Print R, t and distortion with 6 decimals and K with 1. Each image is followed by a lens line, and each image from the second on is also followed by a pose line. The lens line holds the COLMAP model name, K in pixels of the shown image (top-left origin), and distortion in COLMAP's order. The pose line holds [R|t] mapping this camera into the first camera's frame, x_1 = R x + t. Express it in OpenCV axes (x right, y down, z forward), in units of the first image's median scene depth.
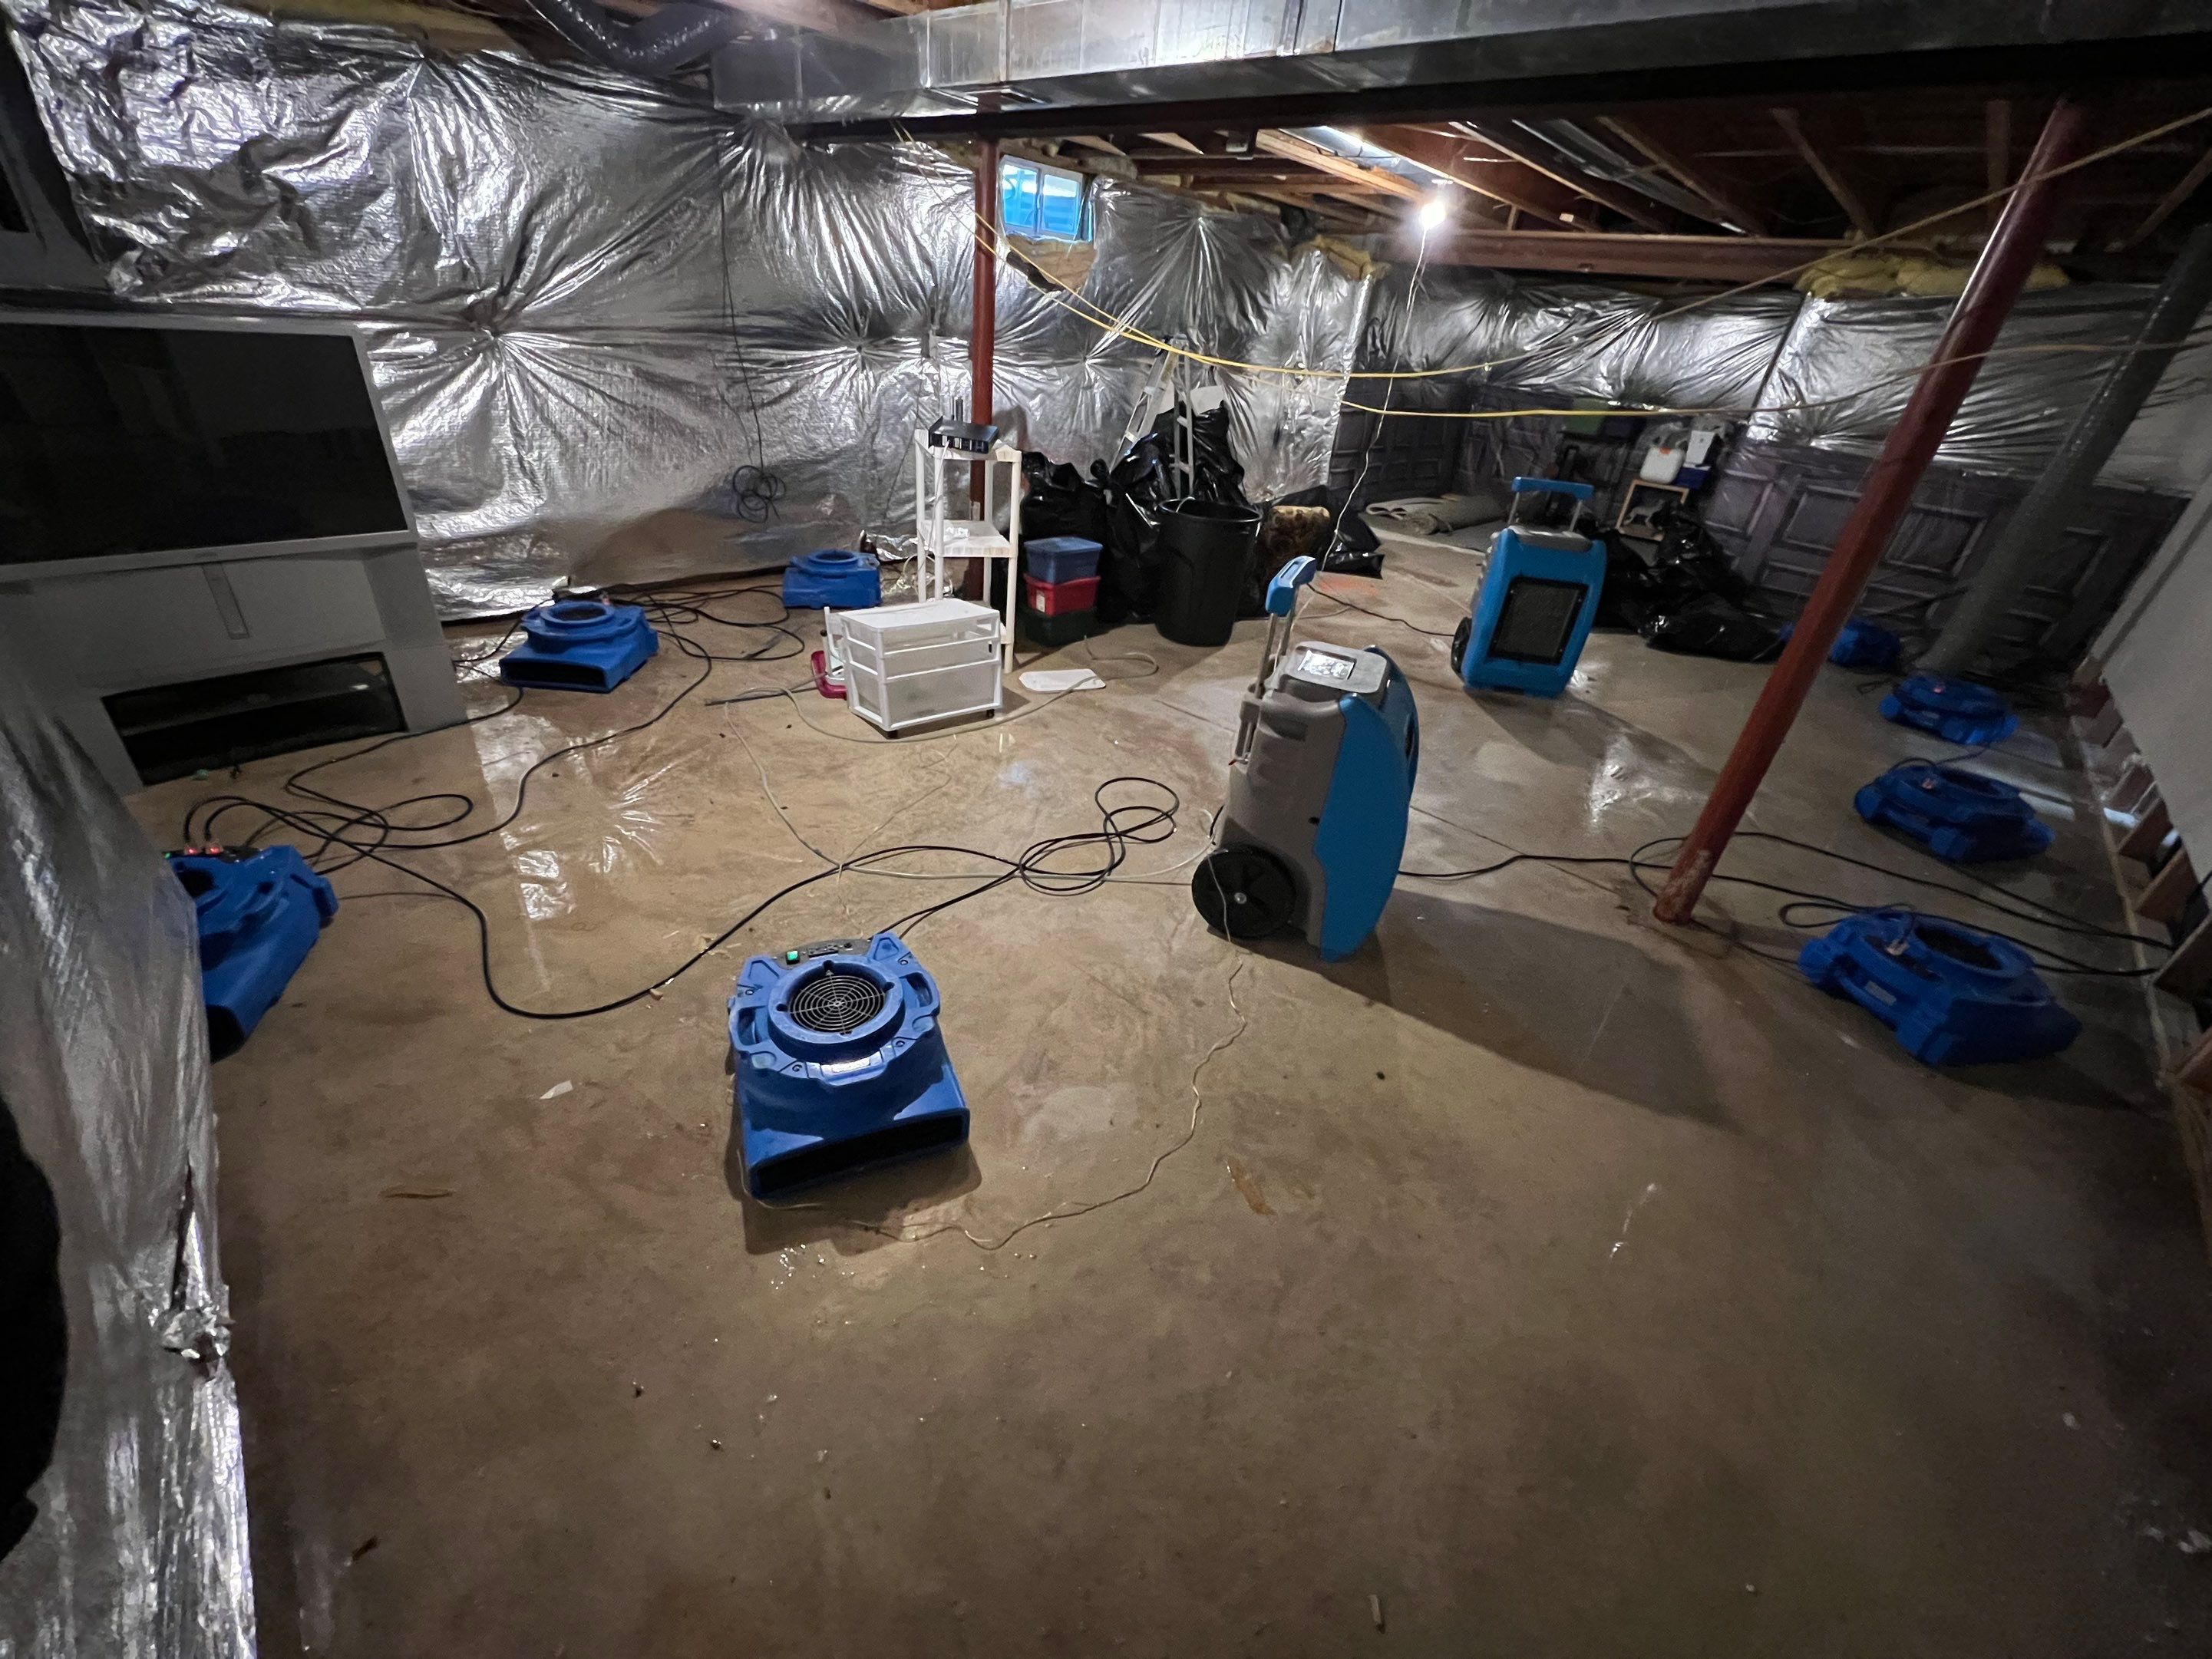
lens RADIAL K [[889.8, 0, 1098.3], [0, 889.8, 828.3], [0, 0, 1]] dist [0.001672, 0.000531]
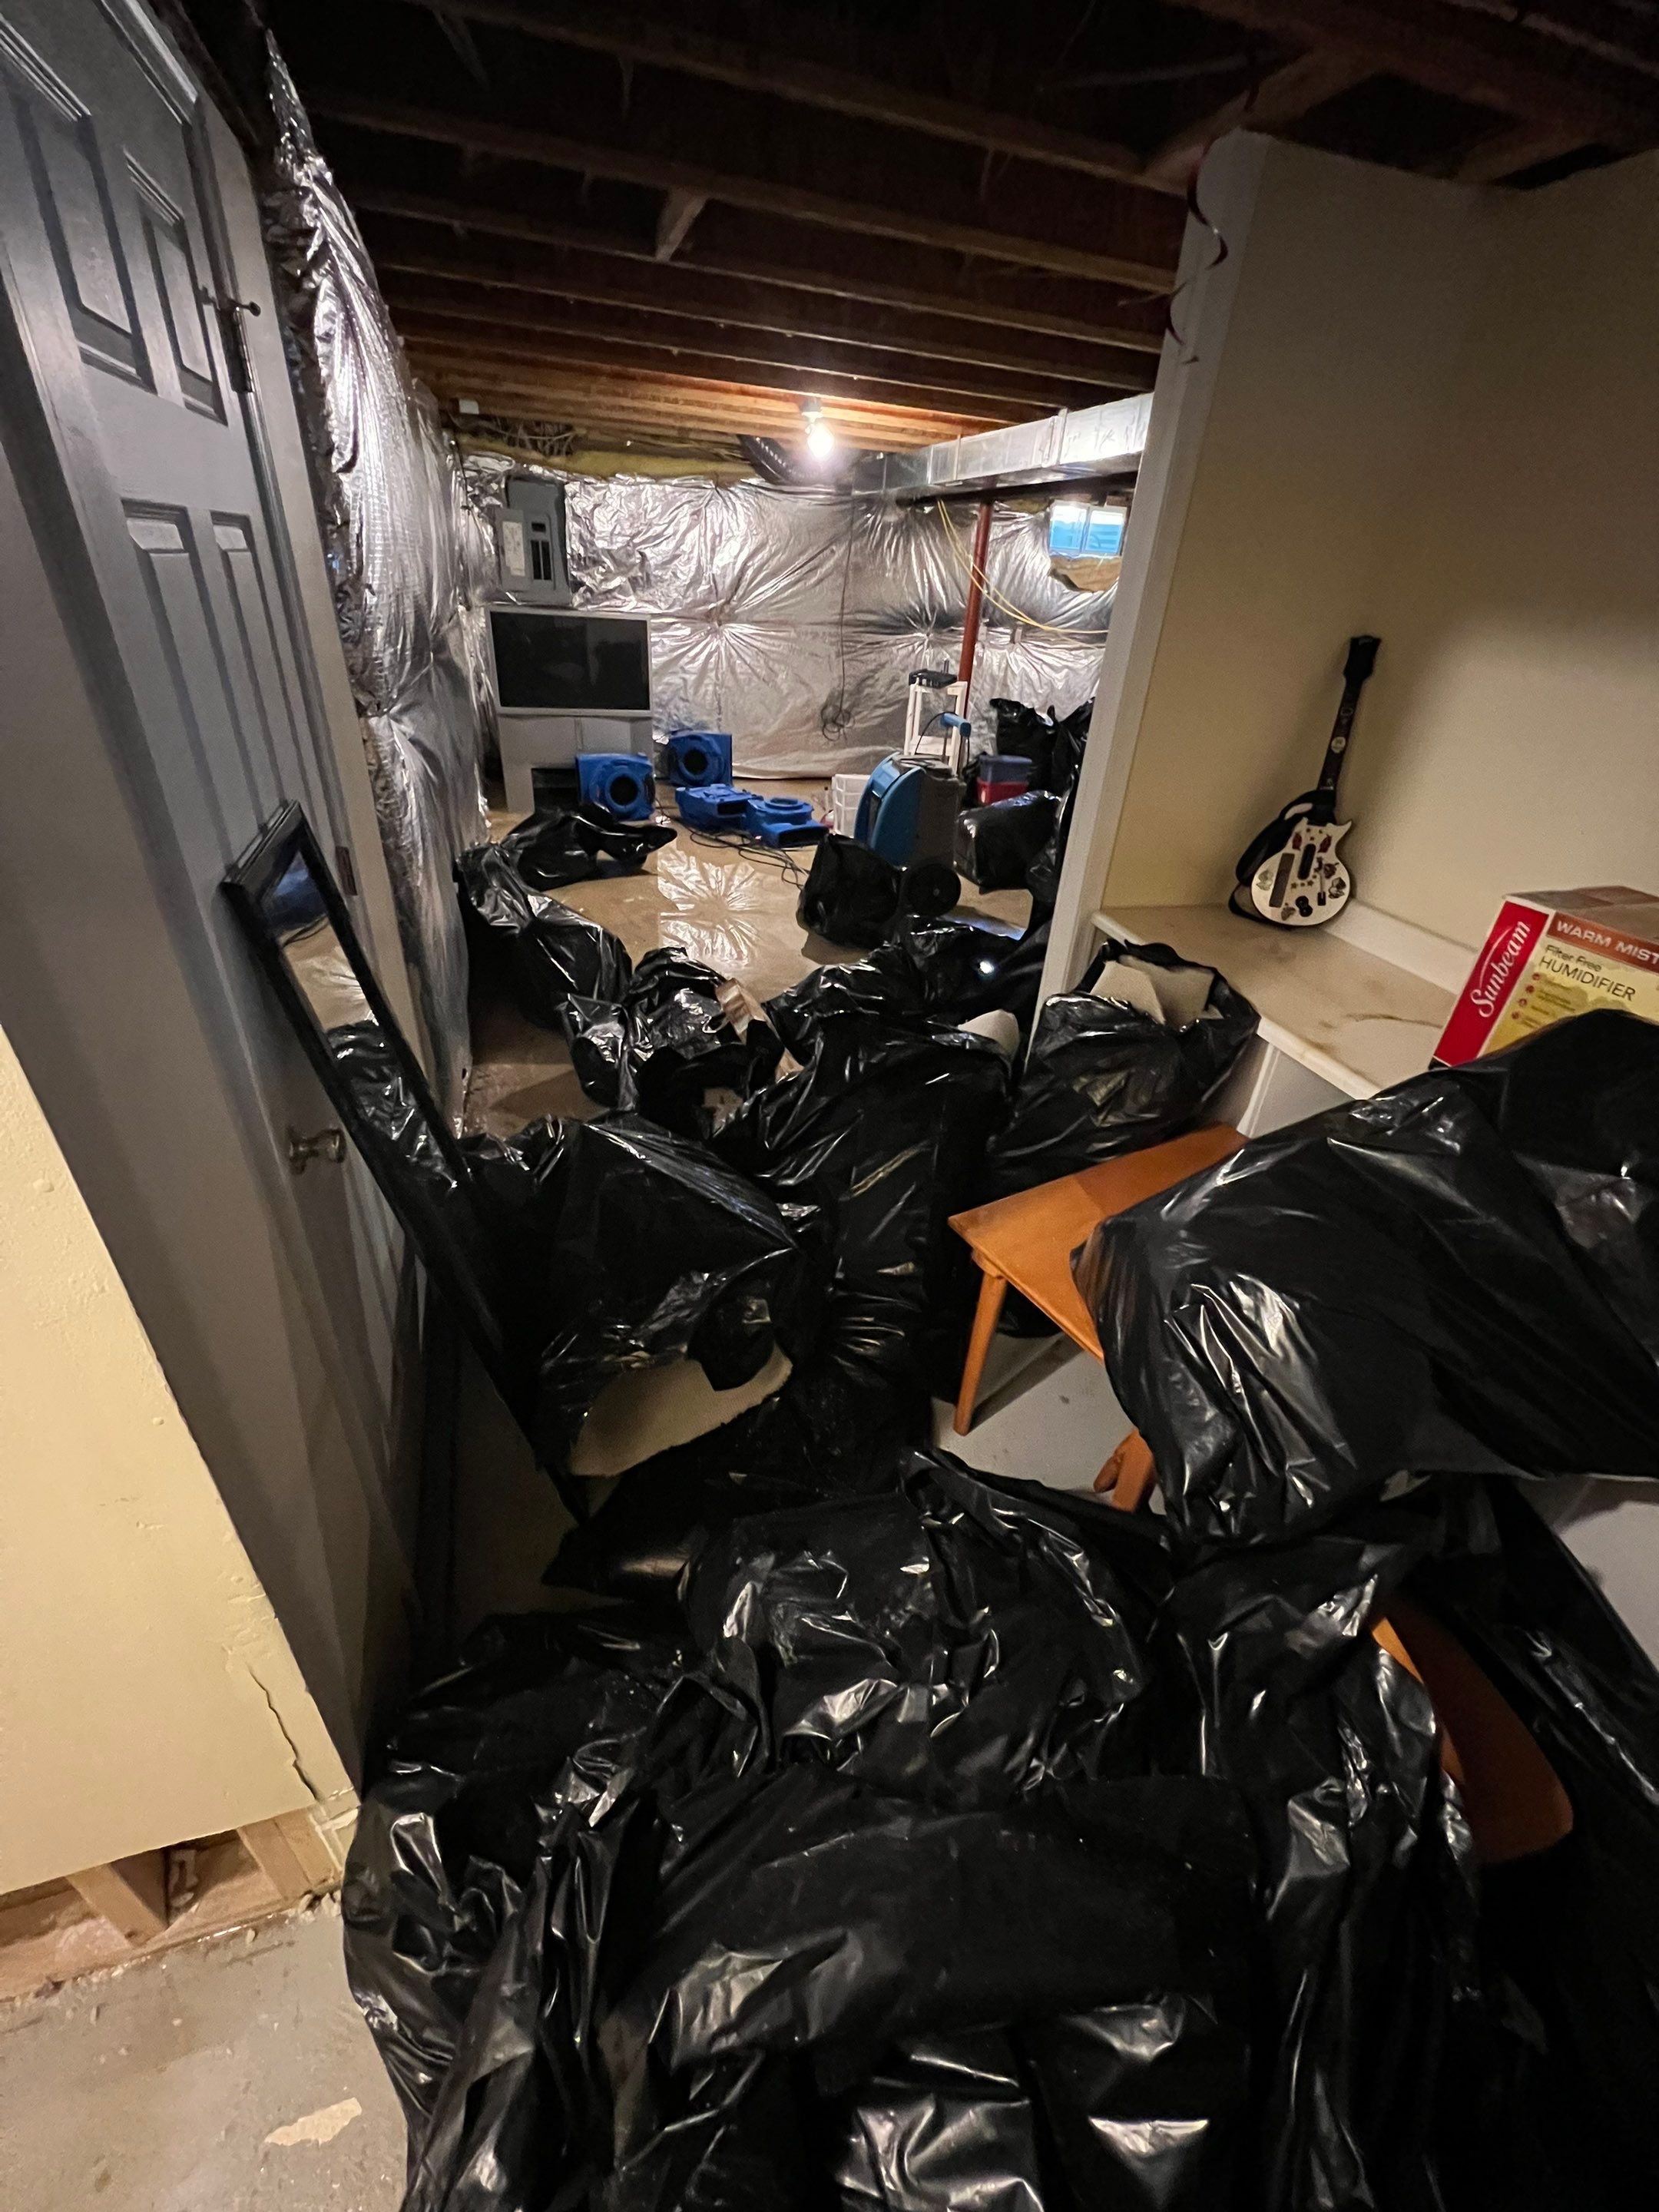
lens RADIAL K [[889.9, 0, 834.9], [0, 889.9, 1104.9], [0, 0, 1]] dist [0.001672, 0.000531]
pose [[0.876930, 0.216298, -0.429196, 0.561555], [-0.229498, 0.973072, 0.021481, 0.332531], [0.422284, 0.079662, 0.902956, -0.507680]]
